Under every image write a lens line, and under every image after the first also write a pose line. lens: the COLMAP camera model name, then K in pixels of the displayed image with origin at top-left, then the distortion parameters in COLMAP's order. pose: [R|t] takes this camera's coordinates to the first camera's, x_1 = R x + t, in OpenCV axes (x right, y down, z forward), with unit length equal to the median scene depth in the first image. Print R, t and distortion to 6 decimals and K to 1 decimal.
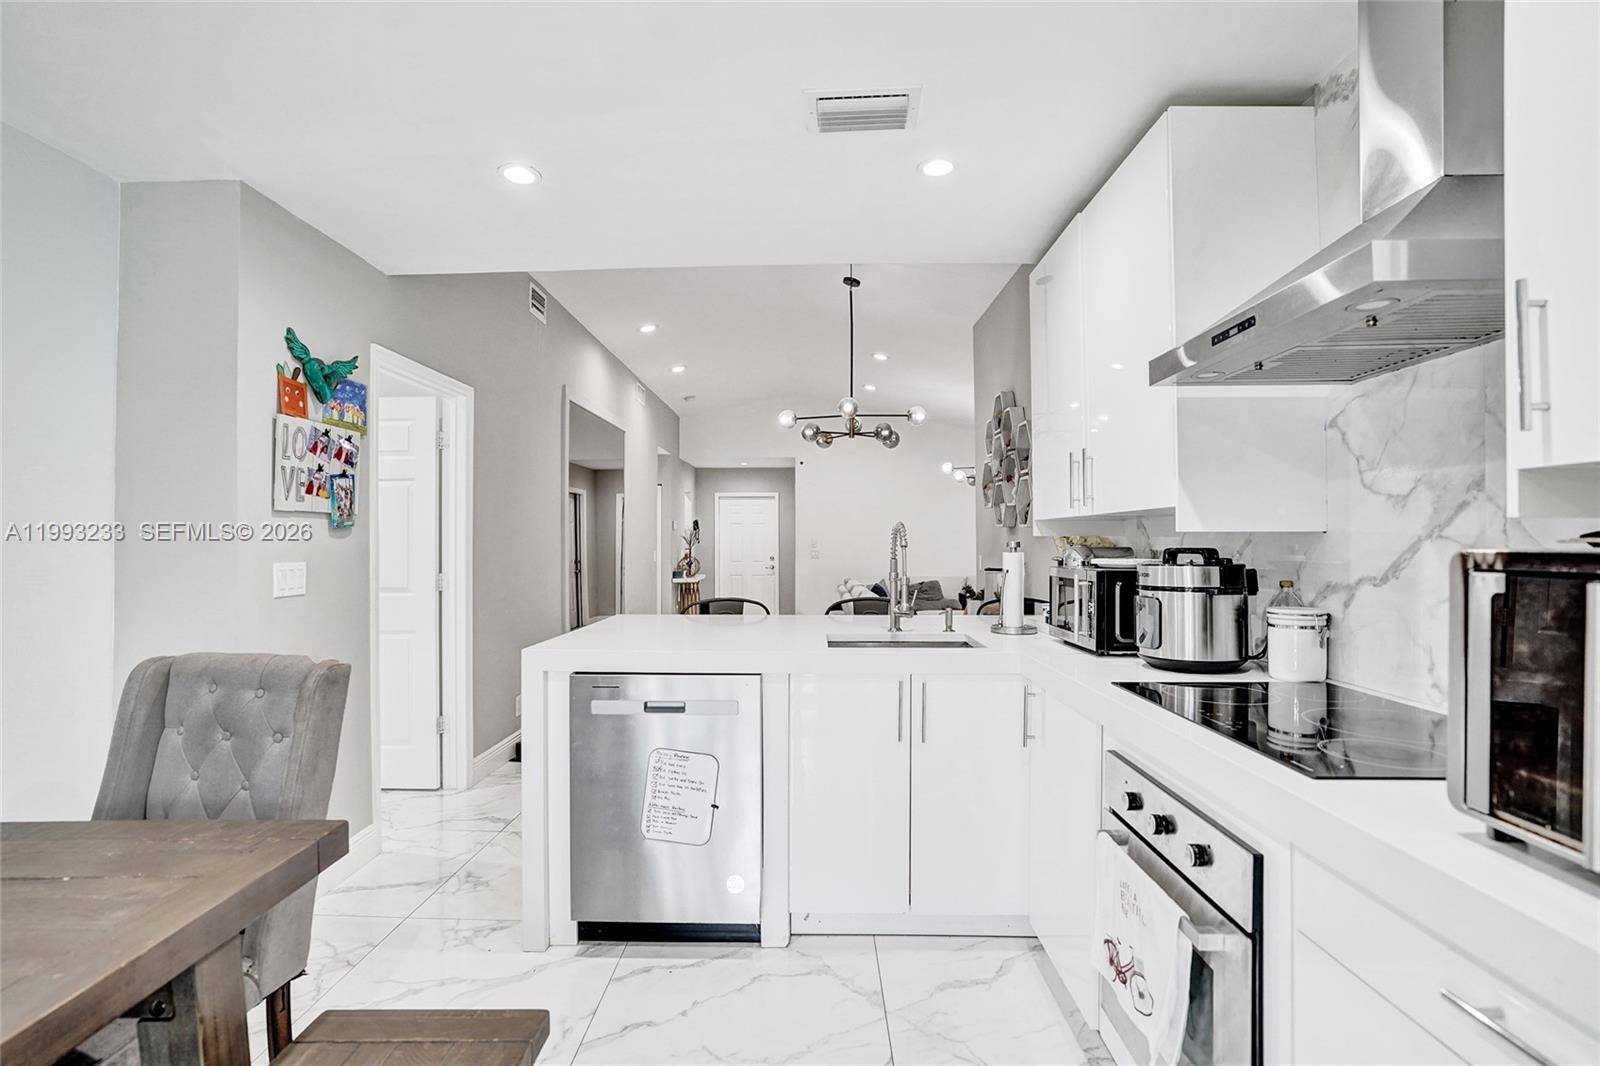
lens RADIAL K [[733.0, 0, 797.8], [0, 733.0, 534.0], [0, 0, 1]] dist [-0.036067, 0.007135]
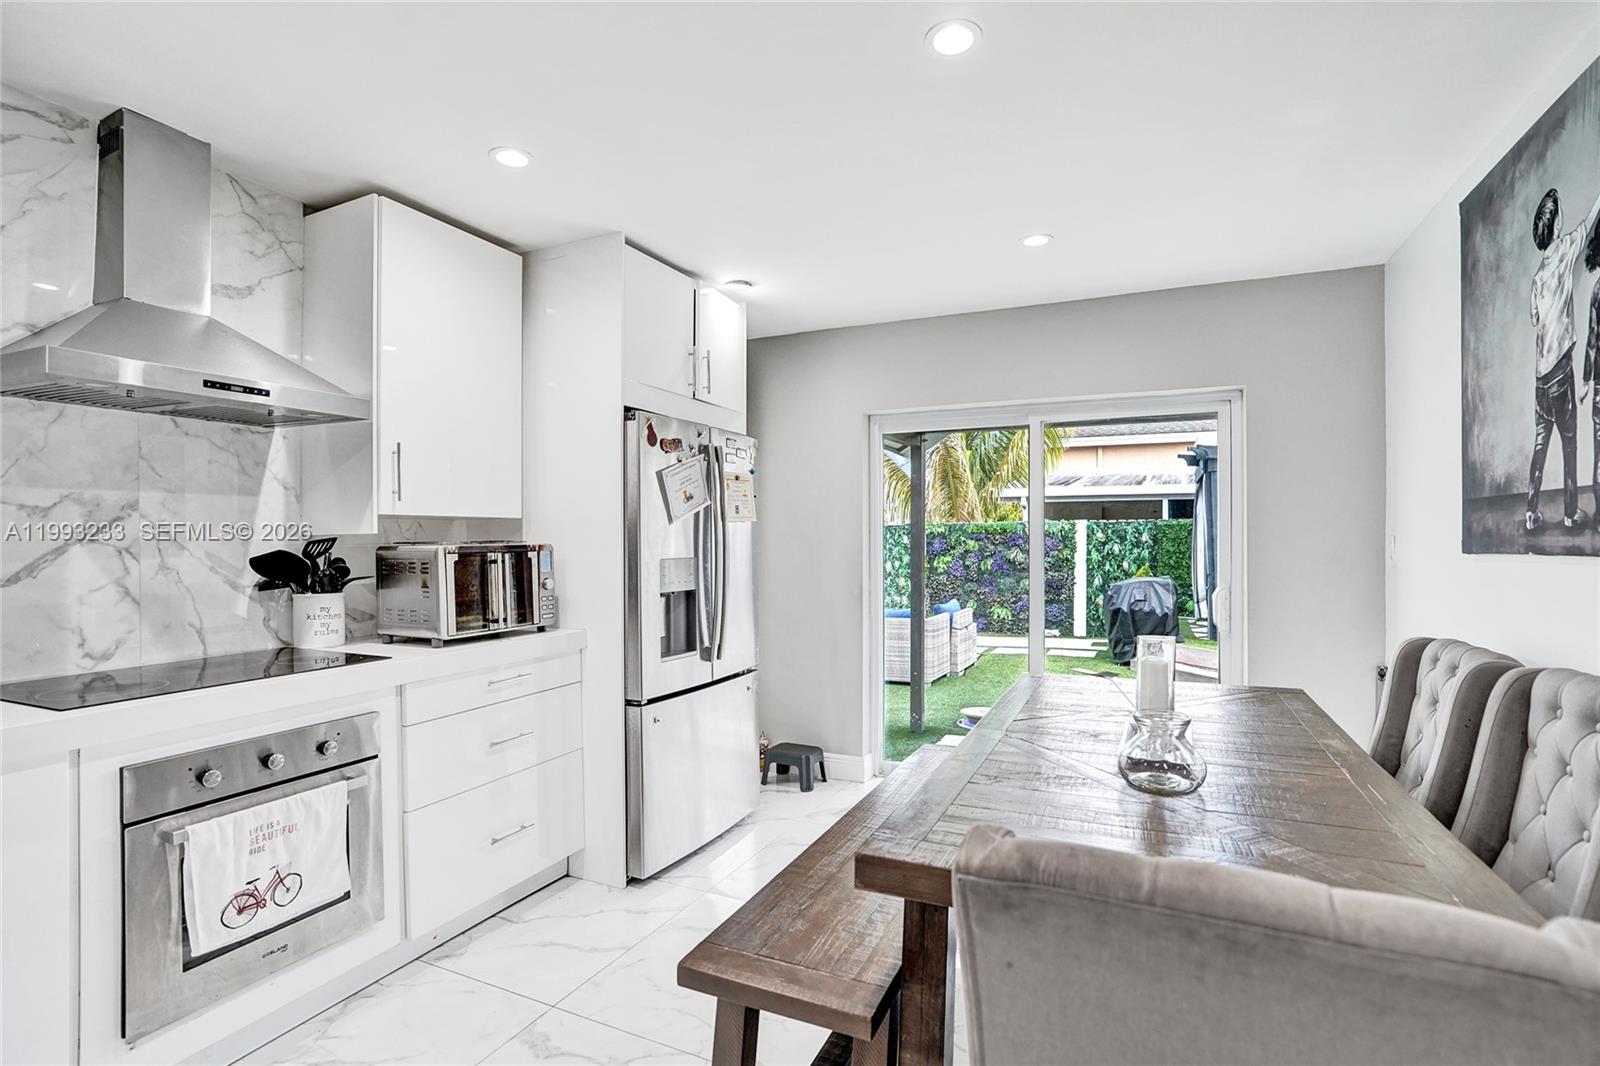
lens RADIAL K [[733.0, 0, 804.3], [0, 733.0, 540.5], [0, 0, 1]] dist [-0.036067, 0.007135]
pose [[-0.917989, -0.000775, 0.396604, -0.828601], [-0.002648, 0.999988, -0.004176, 0.003448], [-0.396596, -0.004884, -0.917980, 1.669723]]
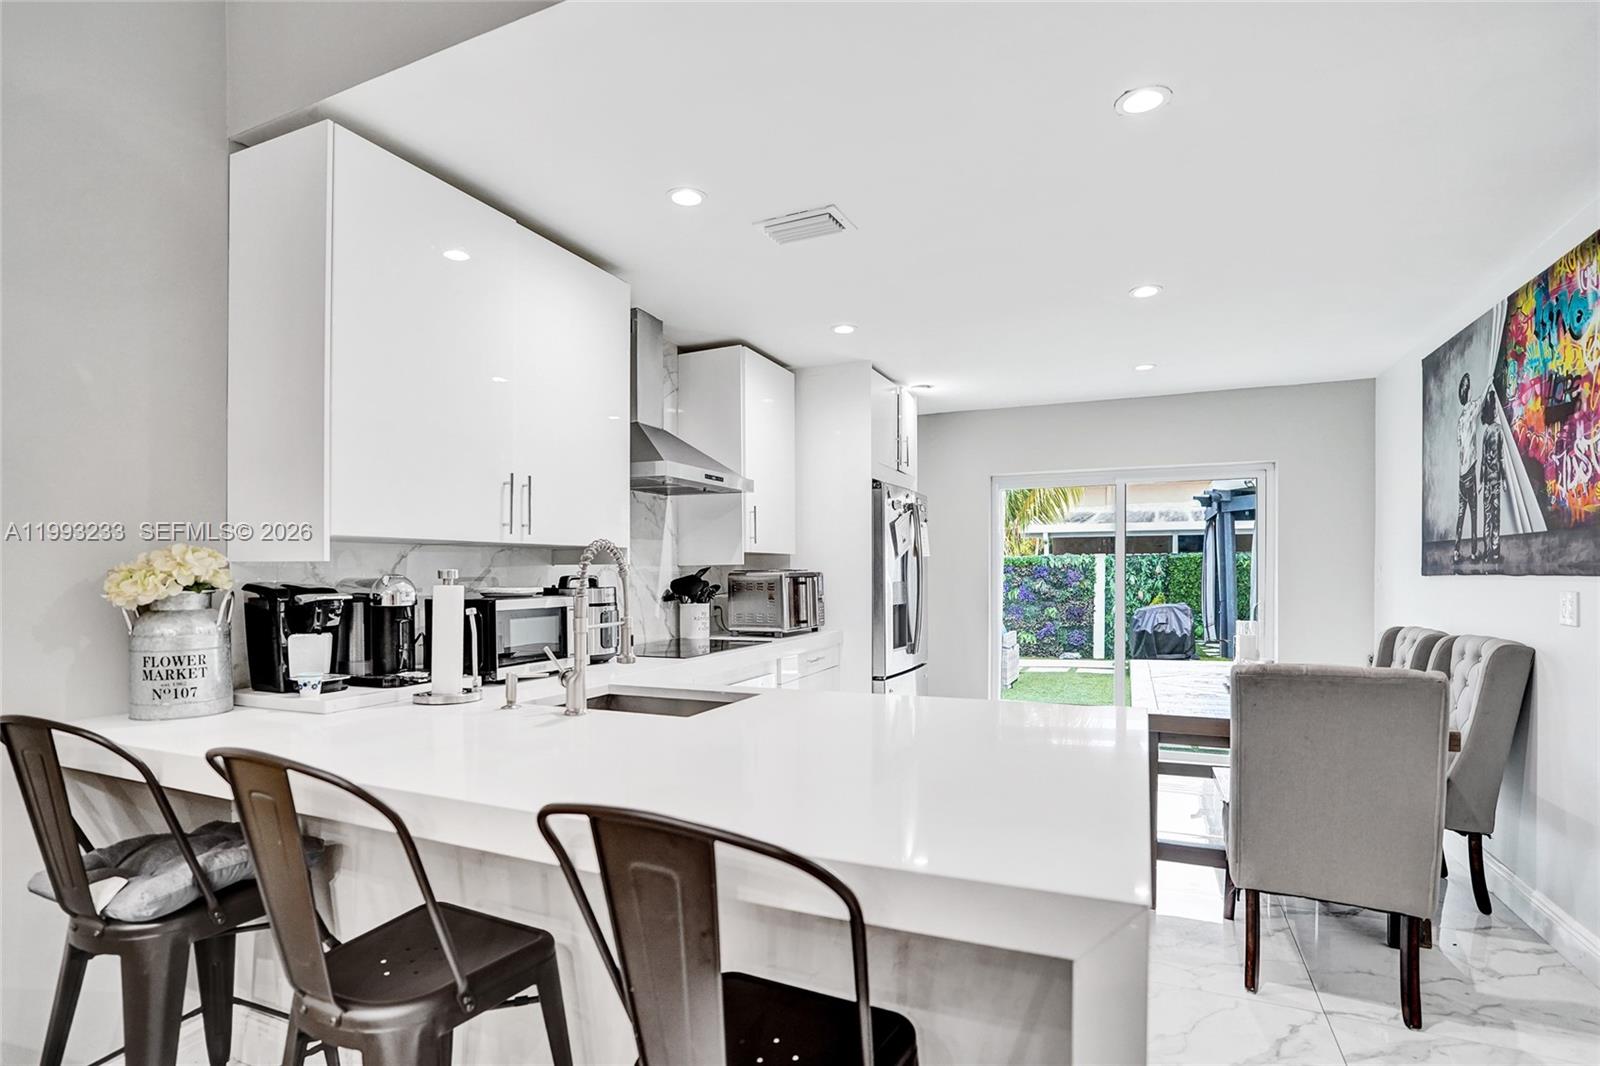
lens RADIAL K [[733.0, 0, 808.2], [0, 733.0, 581.3], [0, 0, 1]] dist [-0.036067, 0.007135]
pose [[-0.924218, -0.002742, 0.381857, -0.514957], [-0.000744, 0.999985, 0.005378, 0.026700], [-0.381866, 0.004686, -0.924206, 2.756146]]
